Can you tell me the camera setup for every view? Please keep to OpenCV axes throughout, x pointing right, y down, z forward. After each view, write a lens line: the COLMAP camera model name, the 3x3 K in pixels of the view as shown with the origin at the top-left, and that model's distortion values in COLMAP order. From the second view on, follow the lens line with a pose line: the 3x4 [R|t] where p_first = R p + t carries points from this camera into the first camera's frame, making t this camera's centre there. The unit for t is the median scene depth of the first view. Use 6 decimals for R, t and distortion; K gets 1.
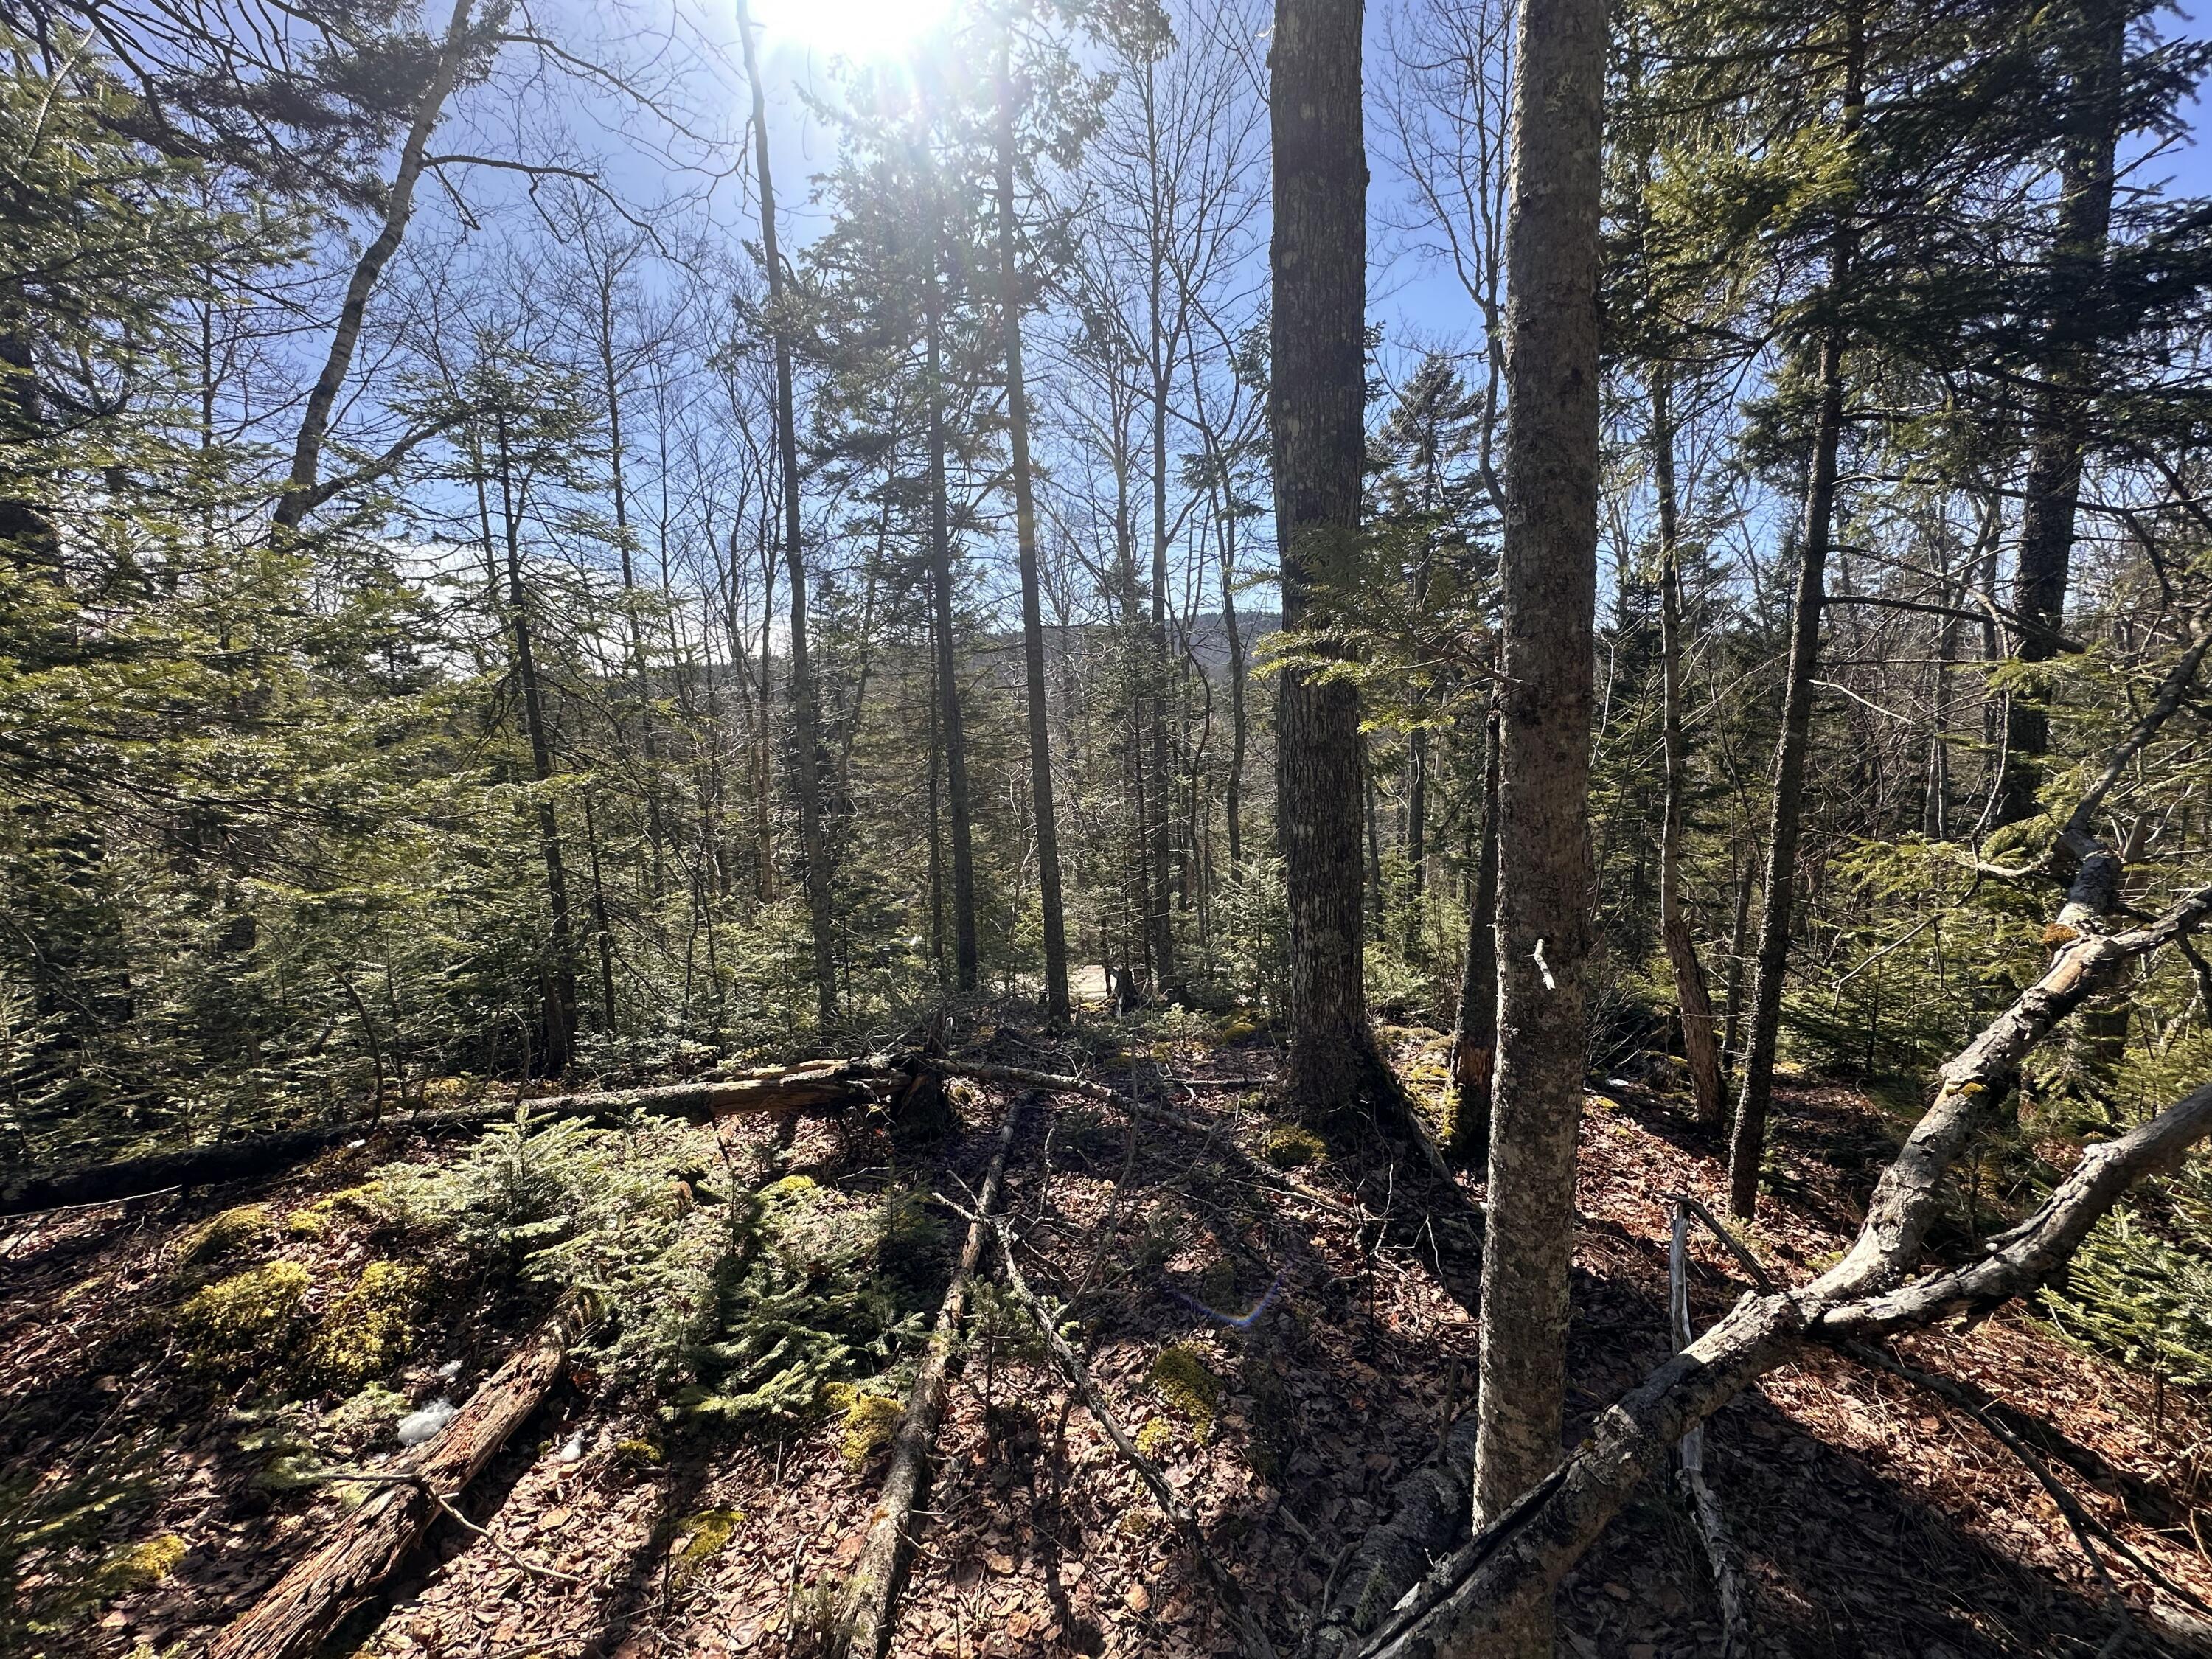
lens RADIAL K [[874.2, 0, 1079.1], [0, 874.2, 830.5], [0, 0, 1]] dist [0.002442, -0.000131]
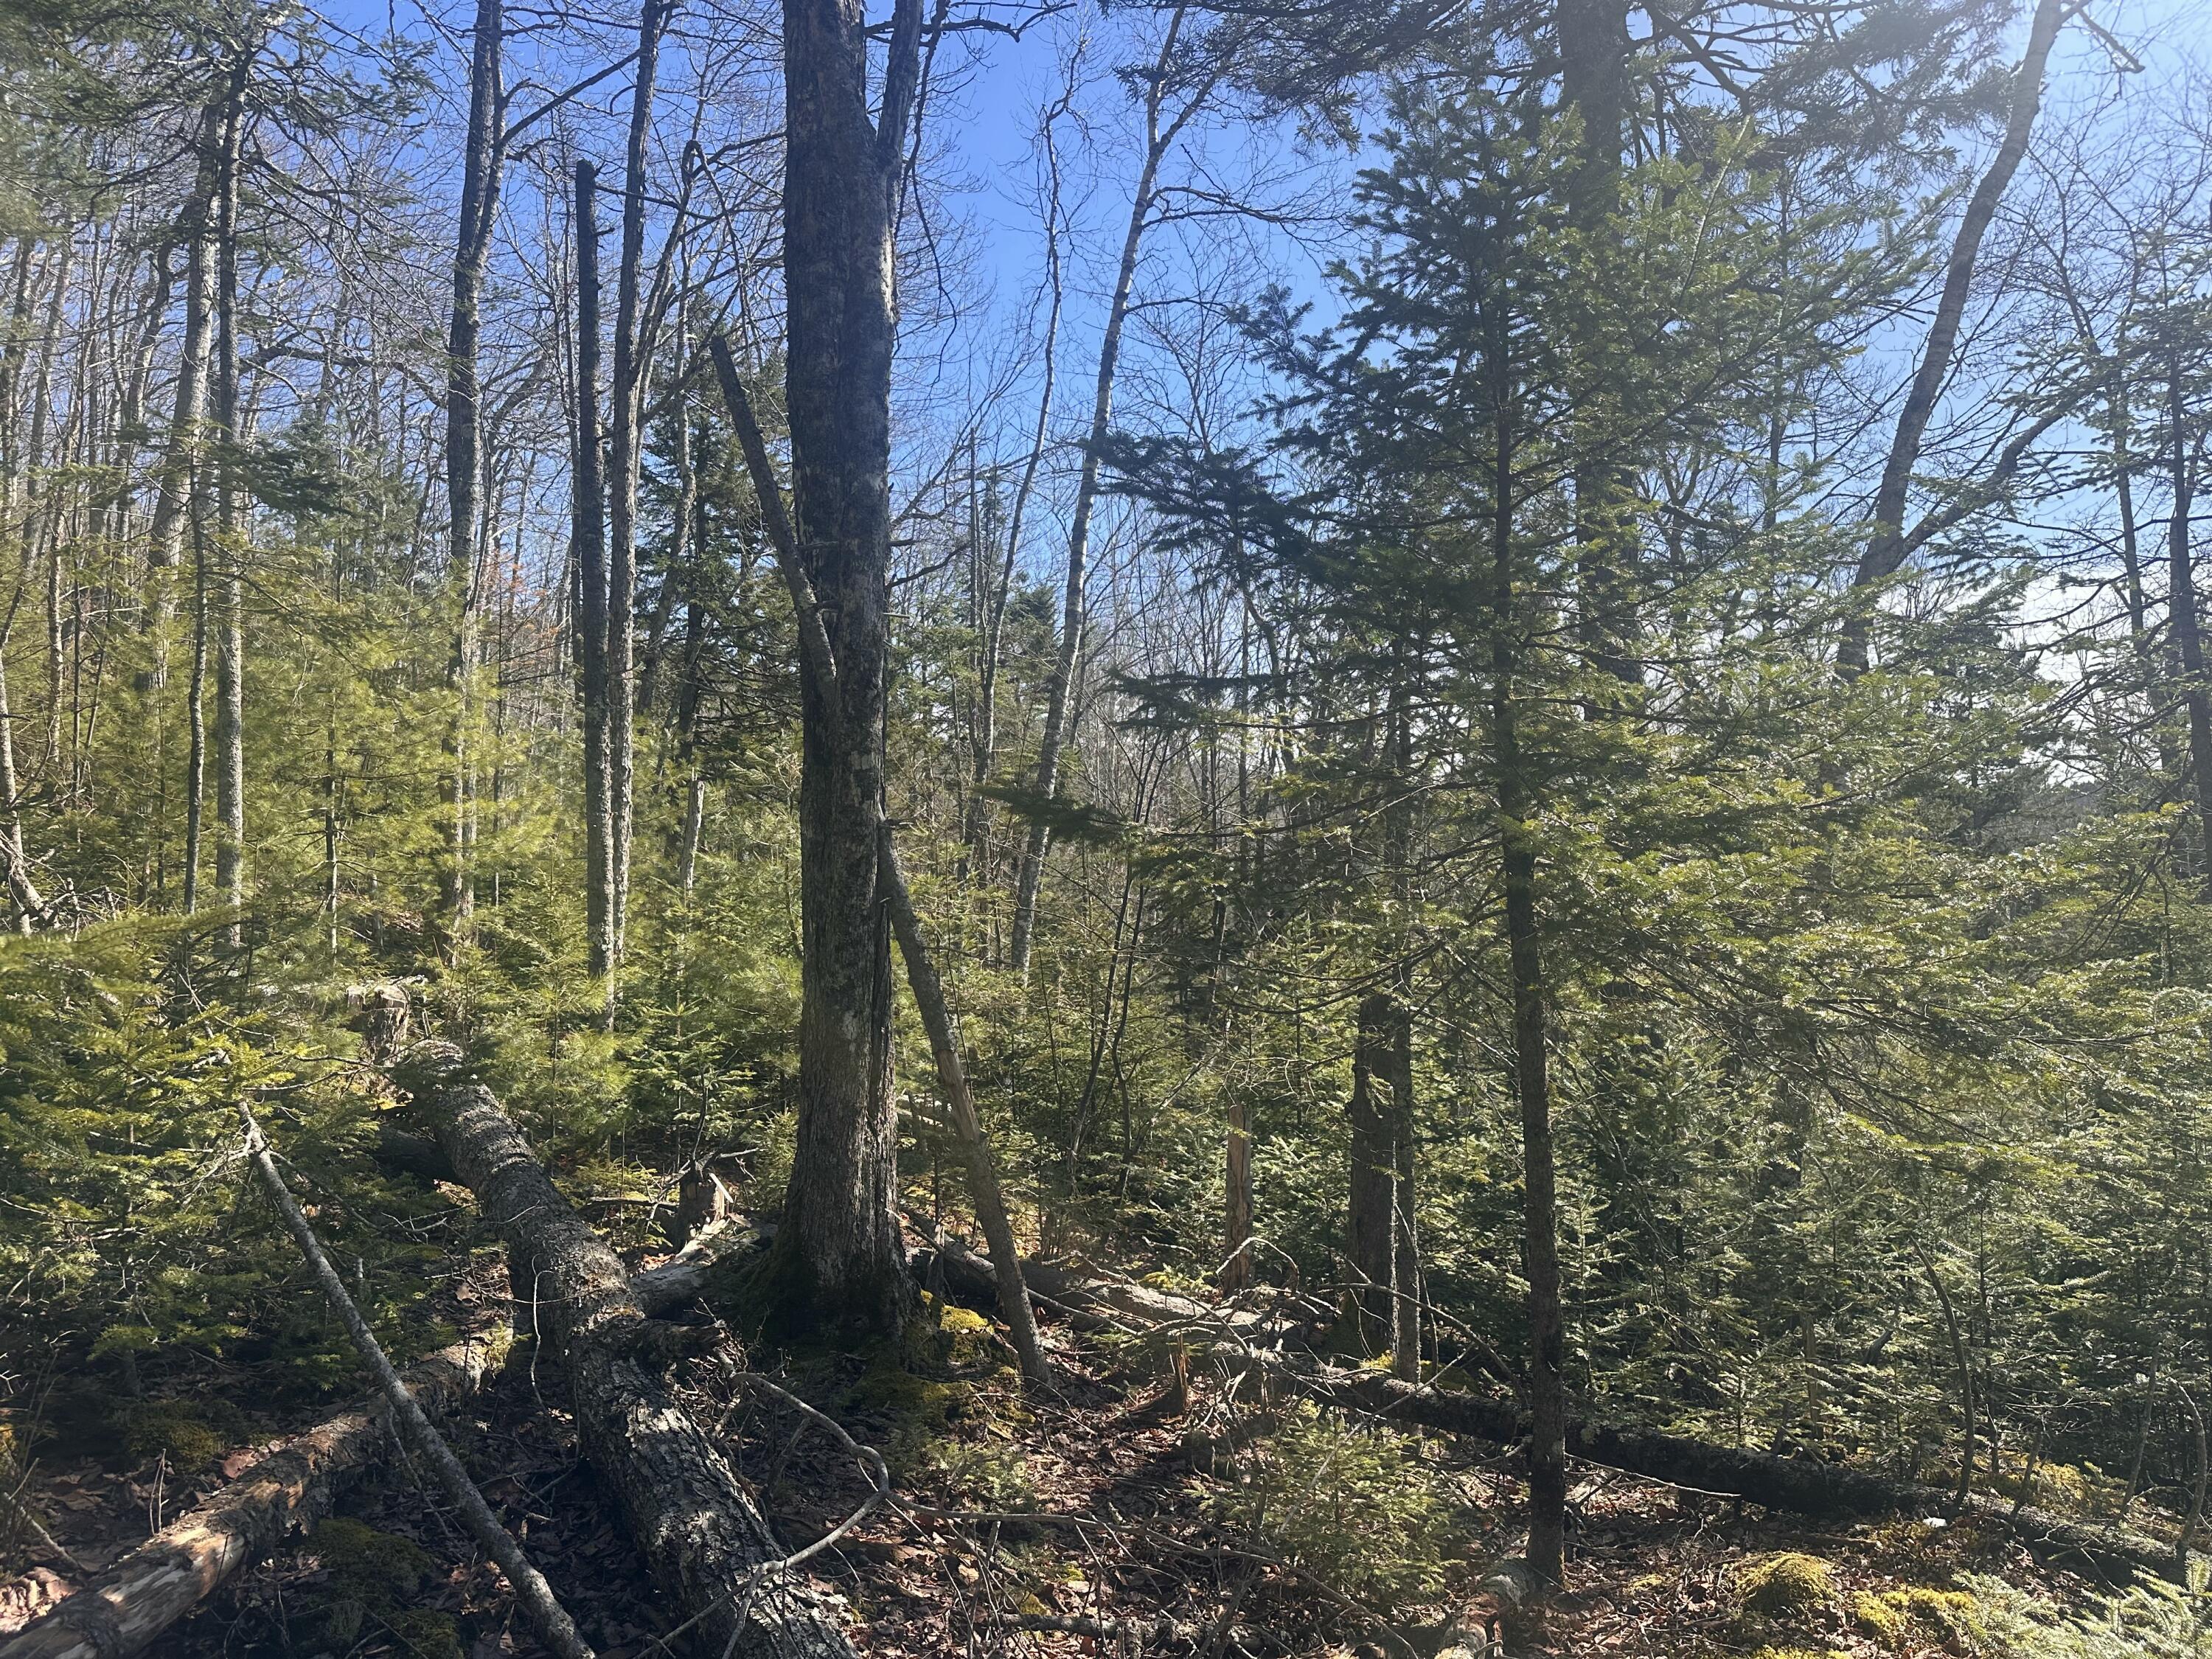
lens RADIAL K [[1548.4, 0, 1112.4], [0, 1548.4, 833.6], [0, 0, 1]] dist [0.048122, -0.047136]
pose [[0.406913, -0.032446, -0.912890, 0.023140], [-0.080725, 0.994182, -0.071318, -0.027875], [0.909893, 0.102714, 0.401926, -0.105014]]
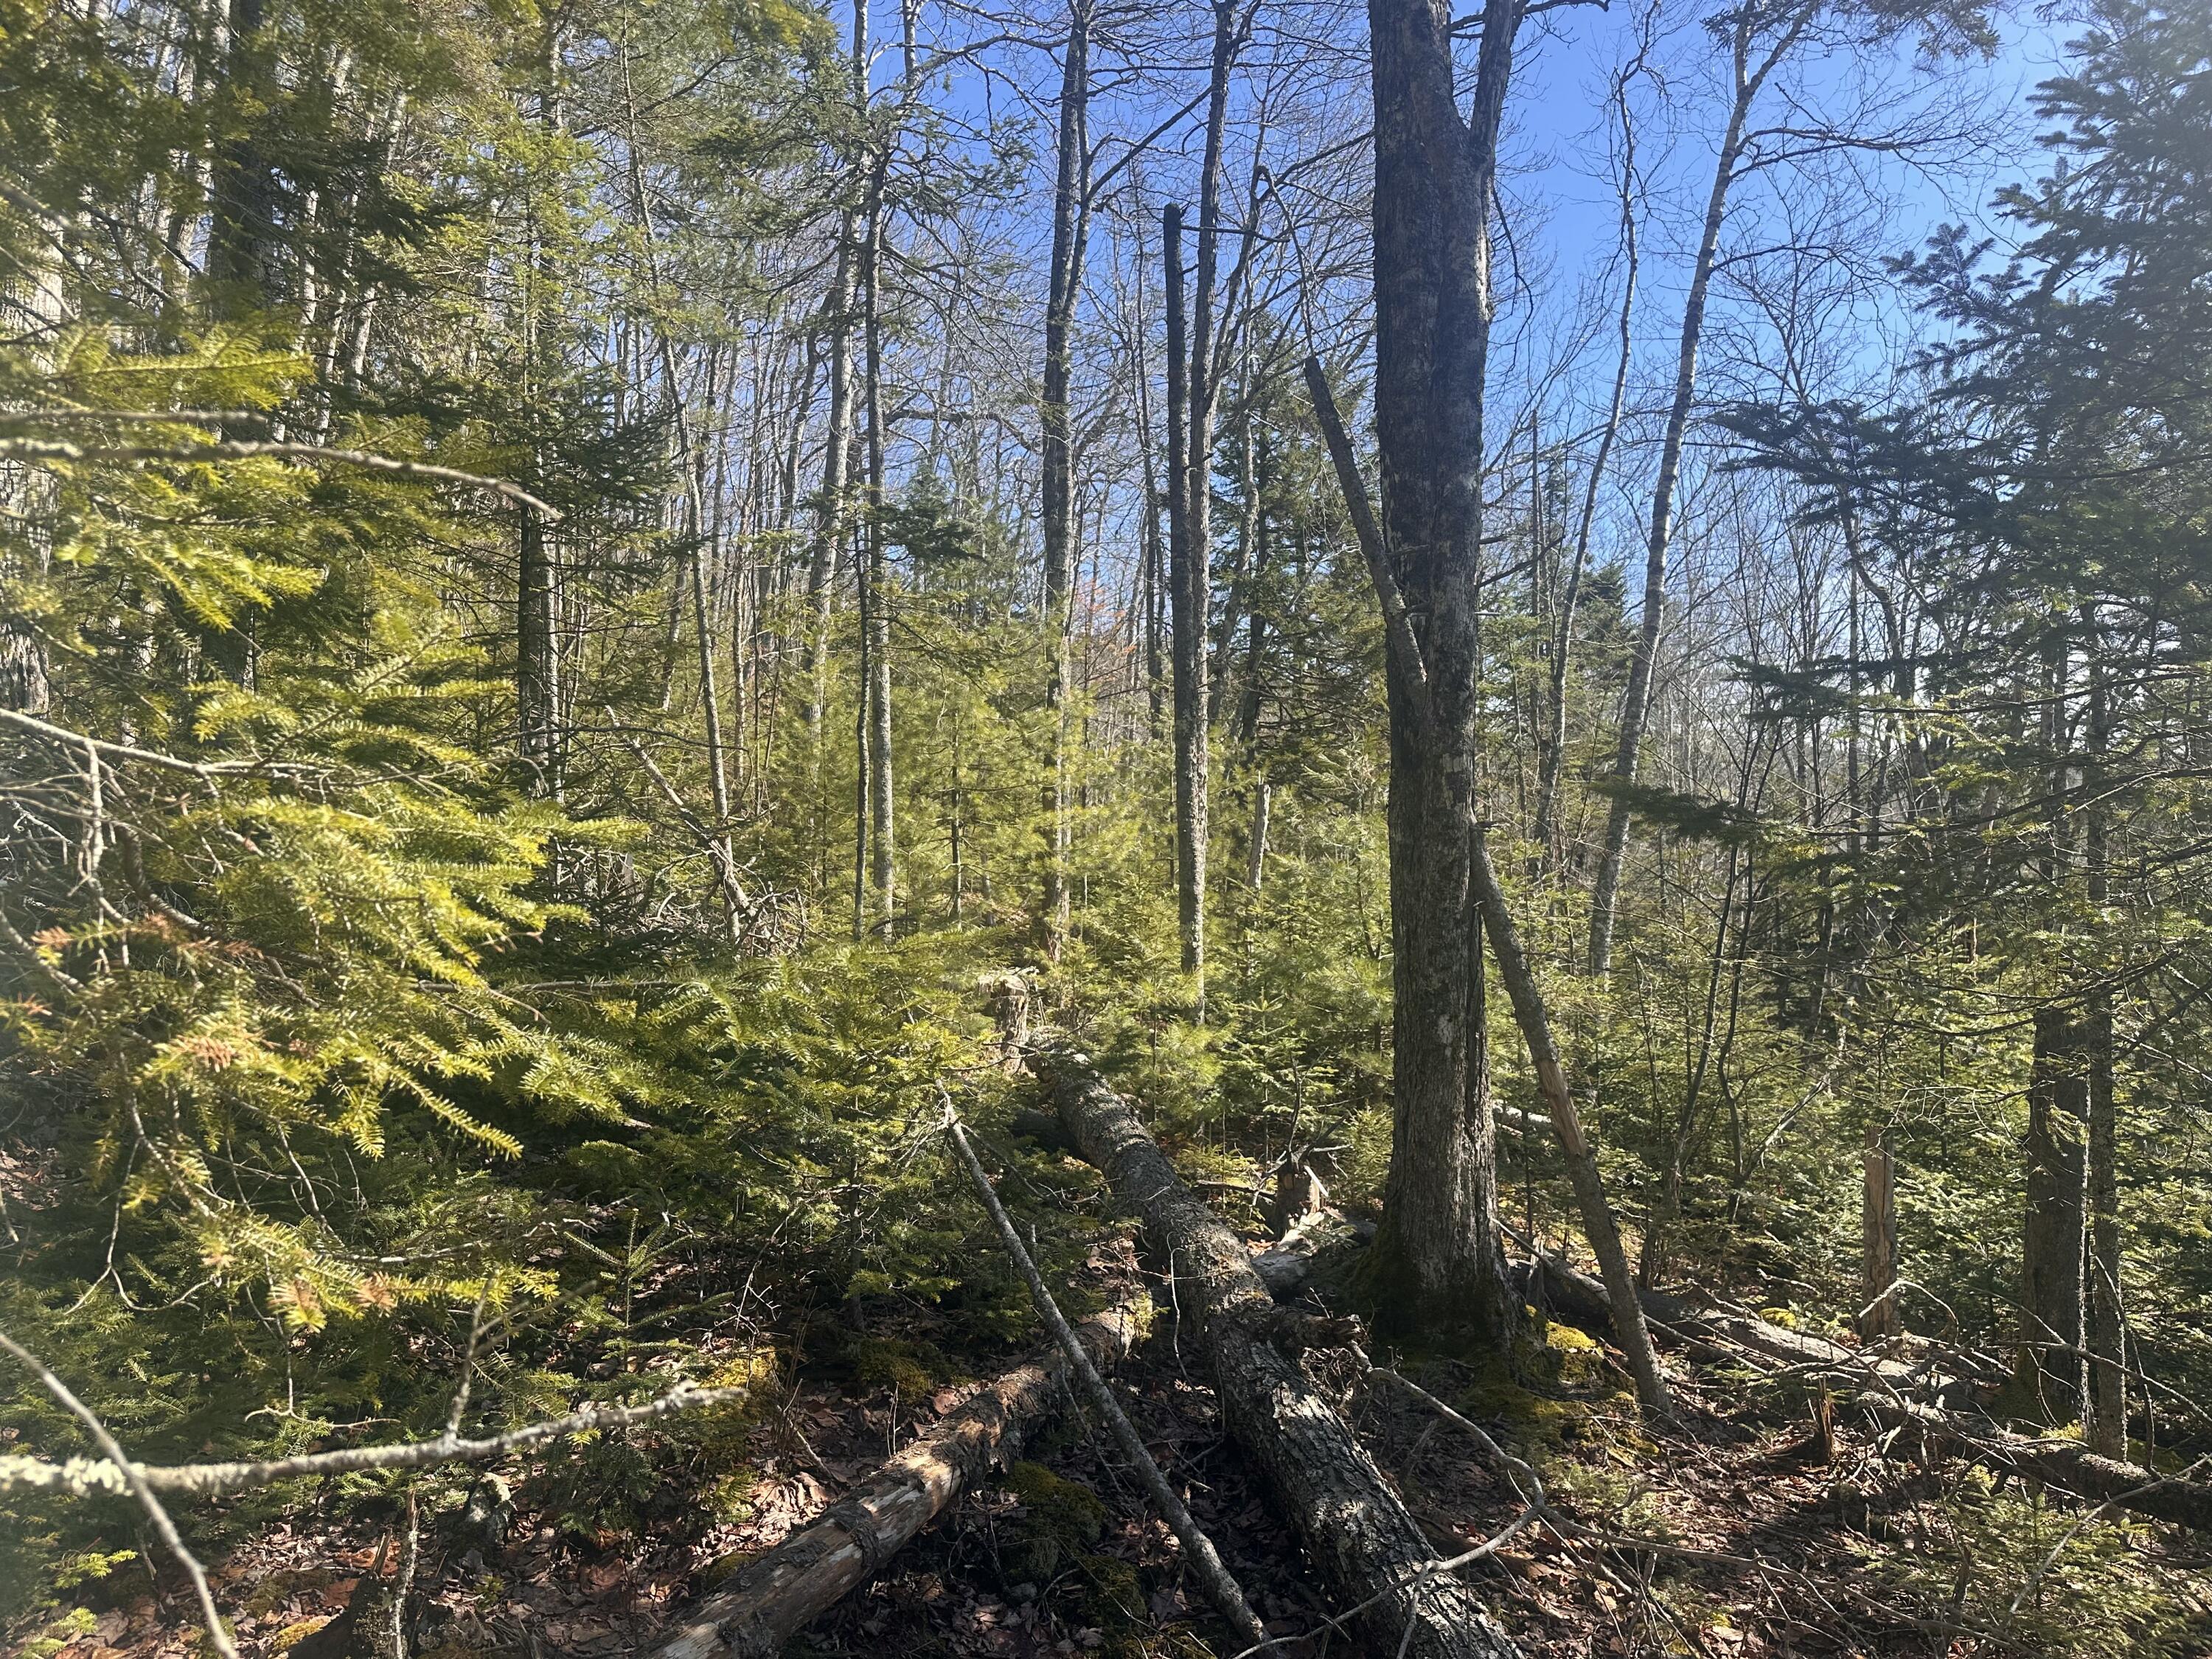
lens RADIAL K [[1548.4, 0, 1093.4], [0, 1548.4, 827.9], [0, 0, 1]] dist [0.048122, -0.047136]
pose [[0.069465, -0.037370, -0.996884, 0.019594], [-0.086549, 0.995304, -0.043342, -0.028489], [0.993823, 0.089290, 0.065904, -0.172245]]
